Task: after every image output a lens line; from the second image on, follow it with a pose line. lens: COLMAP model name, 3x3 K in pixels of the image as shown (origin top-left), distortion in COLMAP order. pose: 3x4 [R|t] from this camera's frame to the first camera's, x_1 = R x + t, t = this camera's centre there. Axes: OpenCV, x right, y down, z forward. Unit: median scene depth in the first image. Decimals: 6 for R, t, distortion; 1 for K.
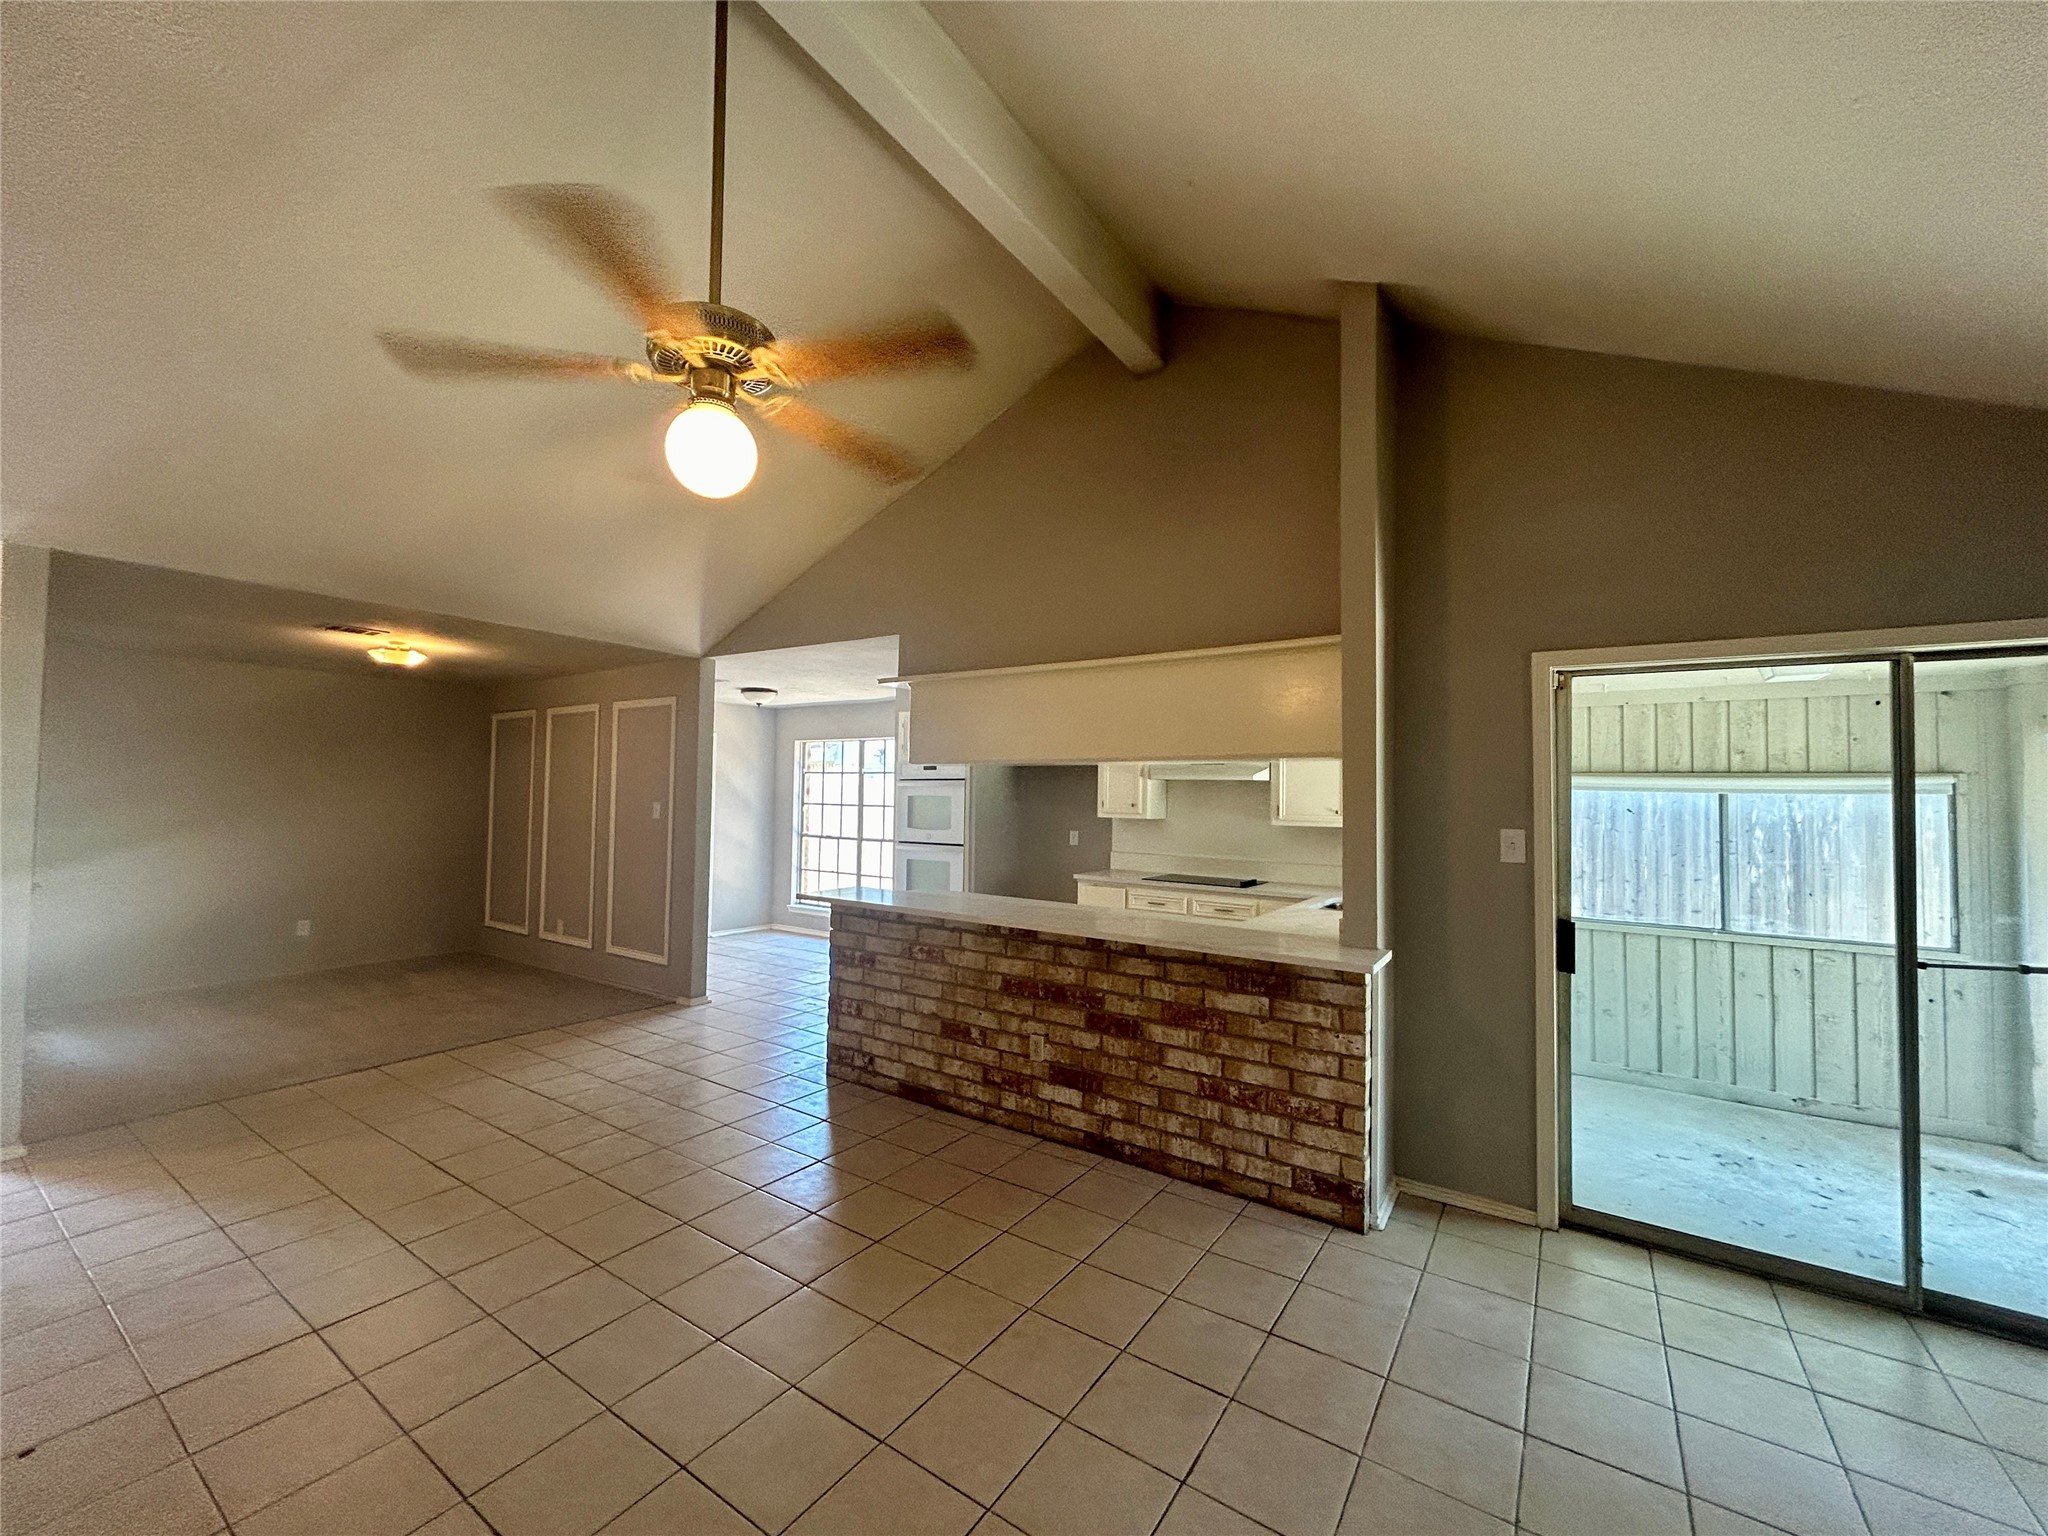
lens RADIAL K [[818.9, 0, 1013.9], [0, 818.9, 764.7], [0, 0, 1]] dist [0.002694, -0.002365]
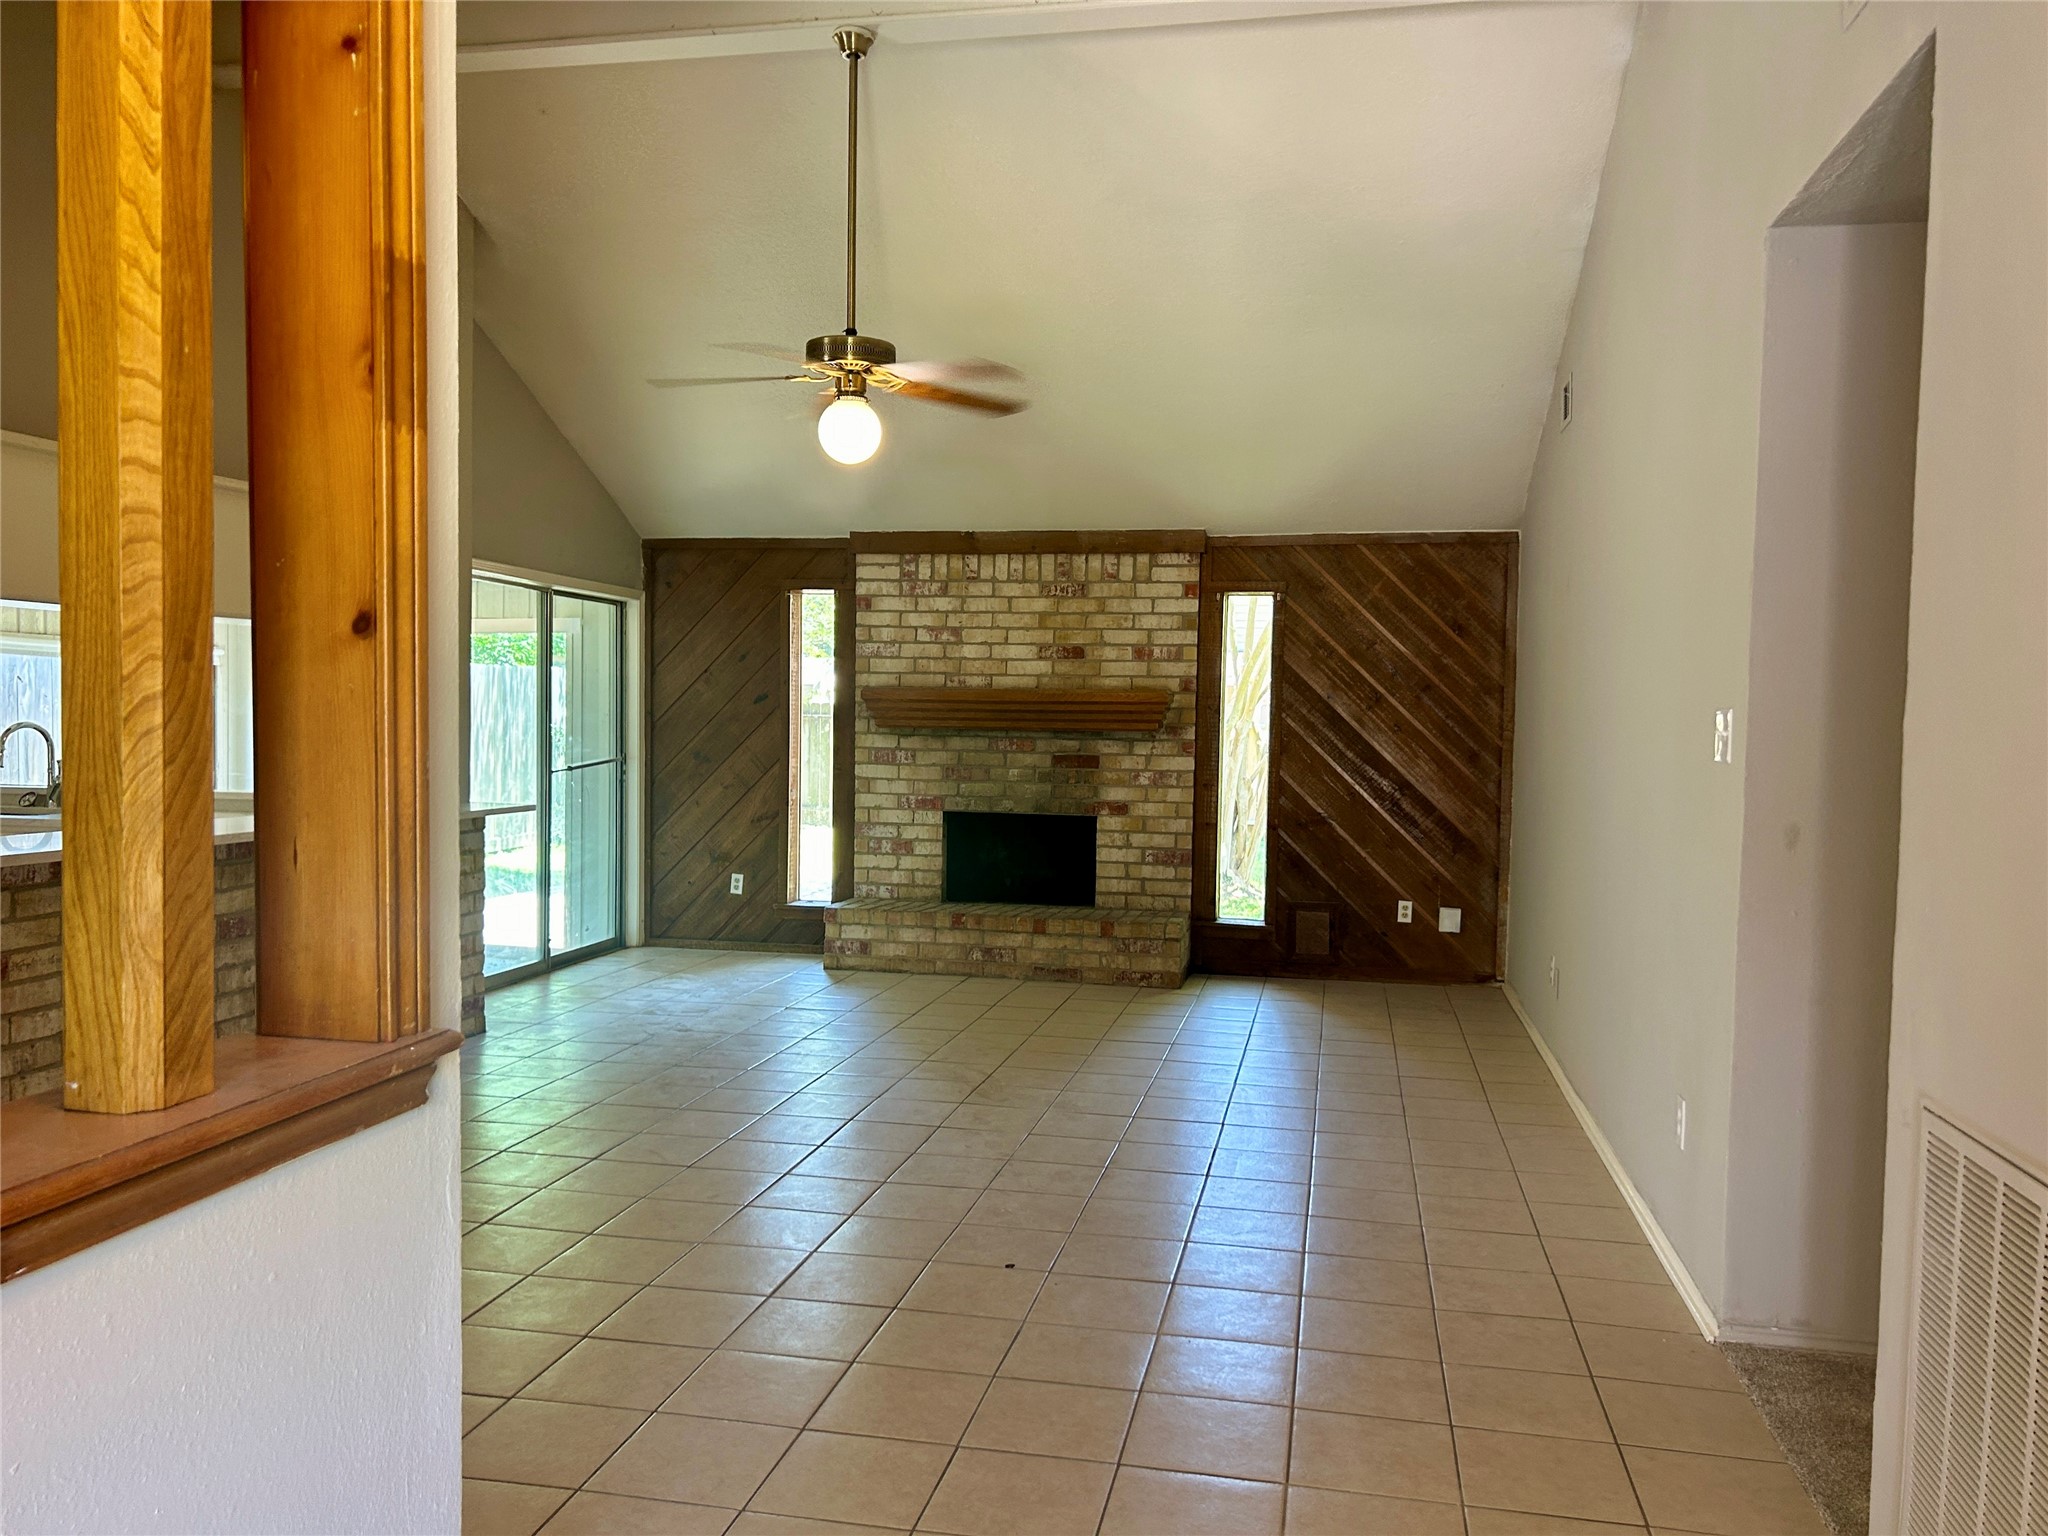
lens RADIAL K [[1538.2, 0, 1033.7], [0, 1538.2, 781.9], [0, 0, 1]] dist [0.144516, -0.242138]
pose [[-0.386143, -0.063383, 0.920259, -1.519662], [-0.058405, 0.997315, 0.044183, 0.040543], [-0.920588, -0.036686, -0.388808, 0.883236]]
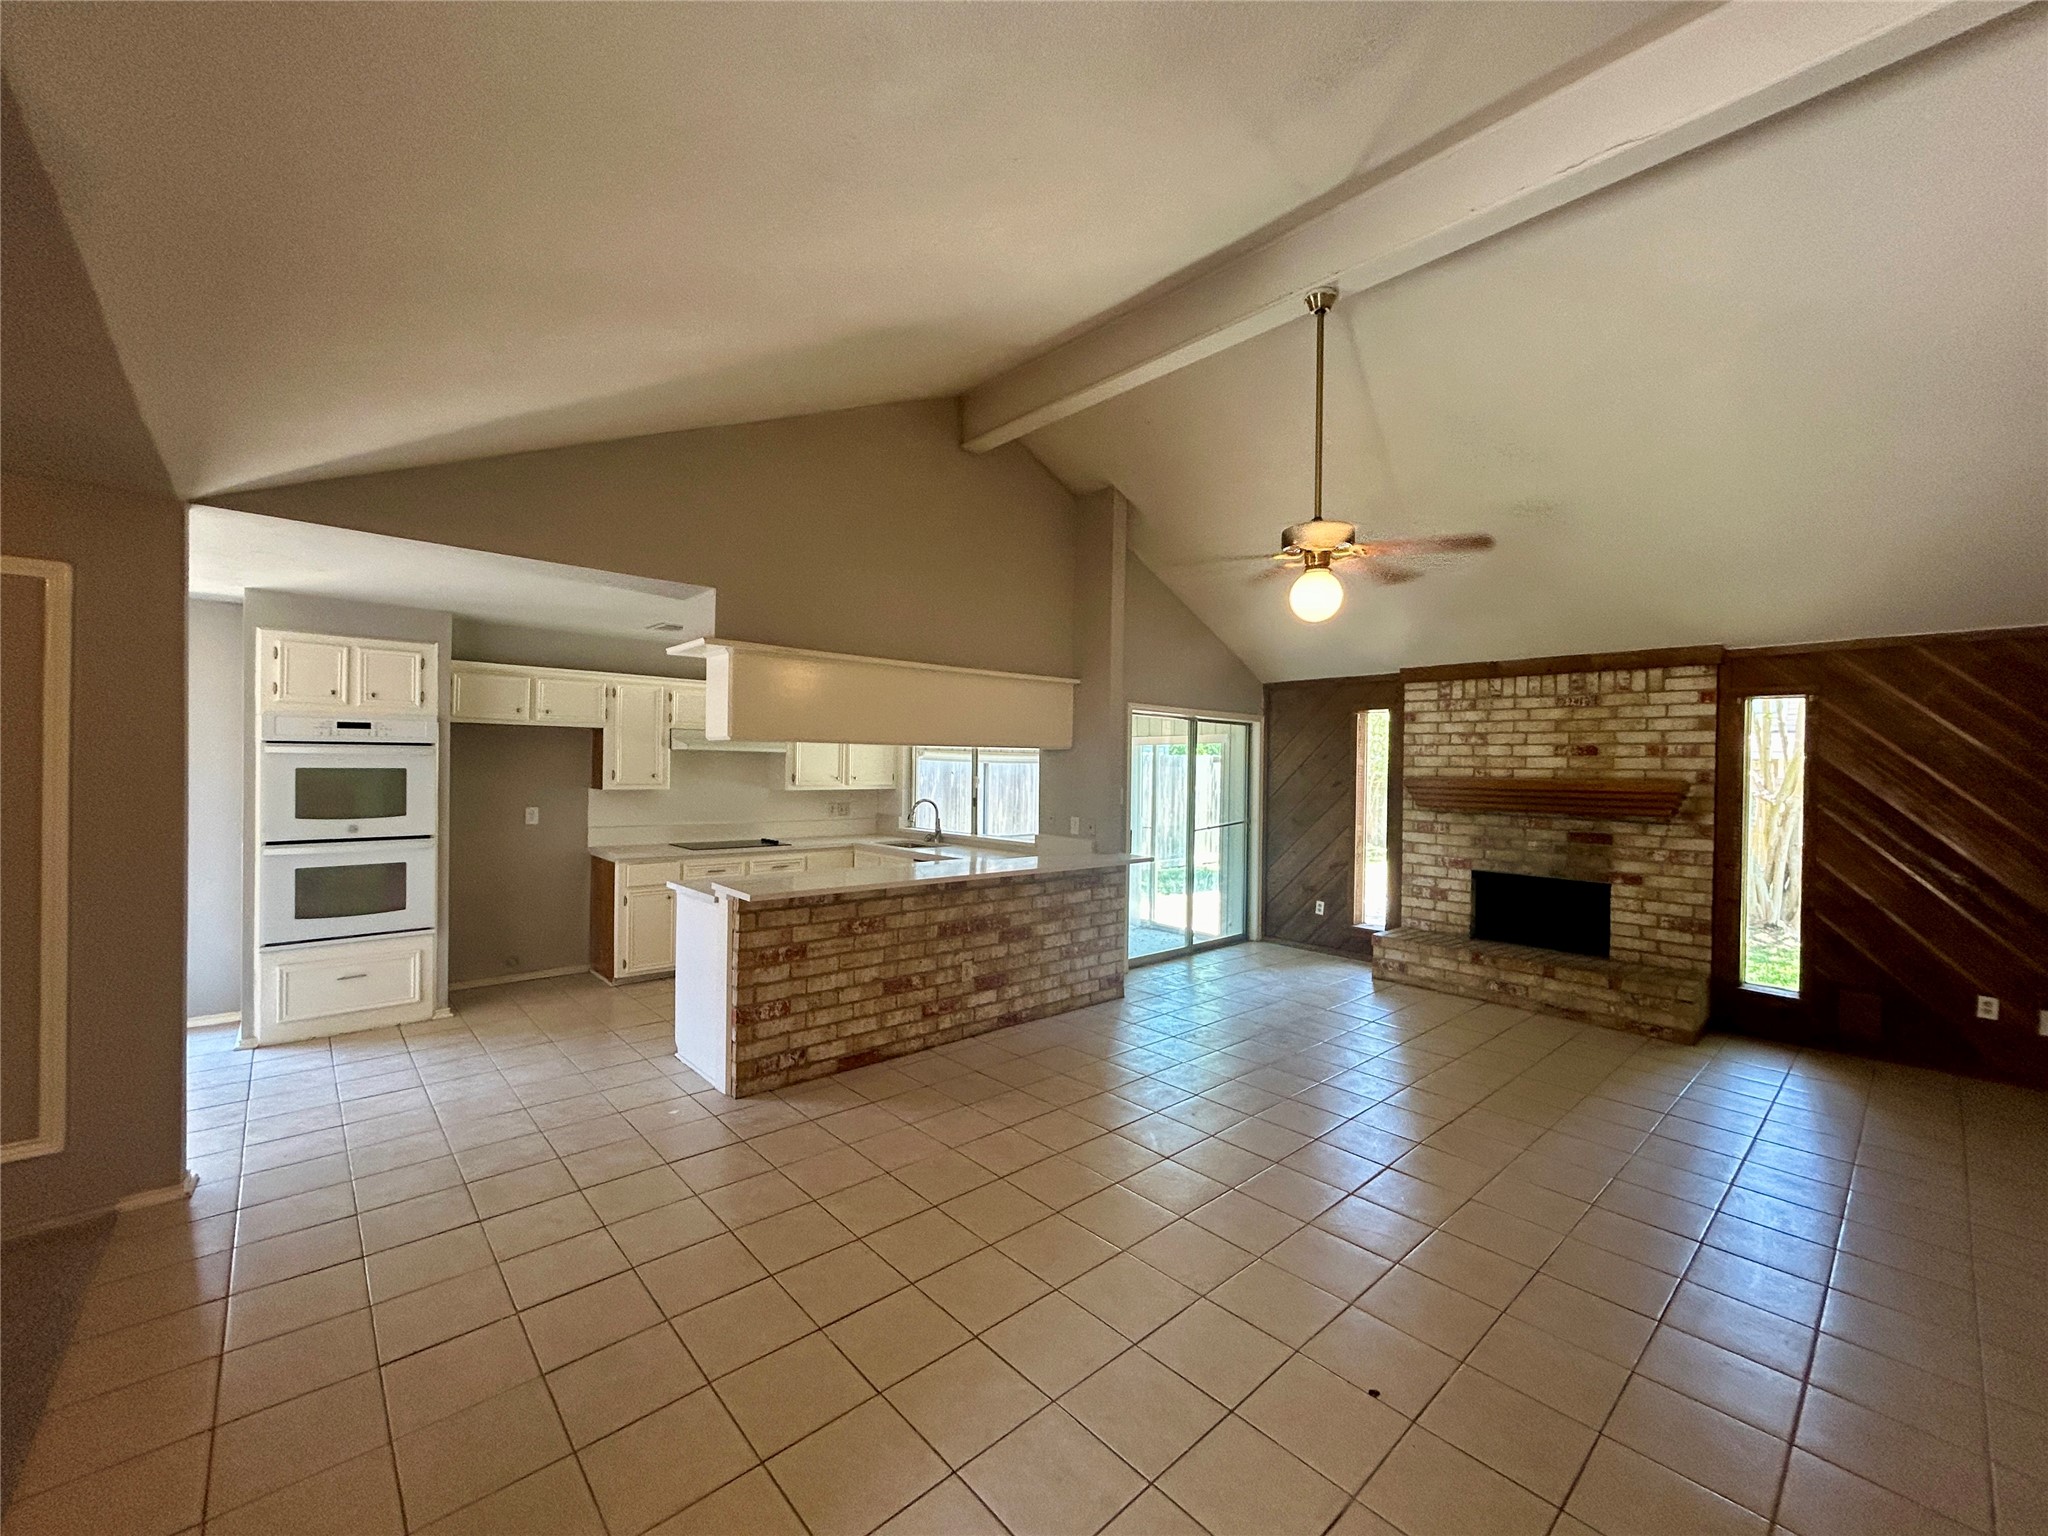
lens RADIAL K [[825.7, 0, 1024.0], [0, 825.7, 768.0], [0, 0, 1]] dist [-0.003784, 0.003171]
pose [[0.237891, -0.016818, 0.971146, -1.163556], [-0.048199, 0.998414, 0.029097, -0.014800], [-0.970095, -0.053730, 0.236703, 0.600516]]
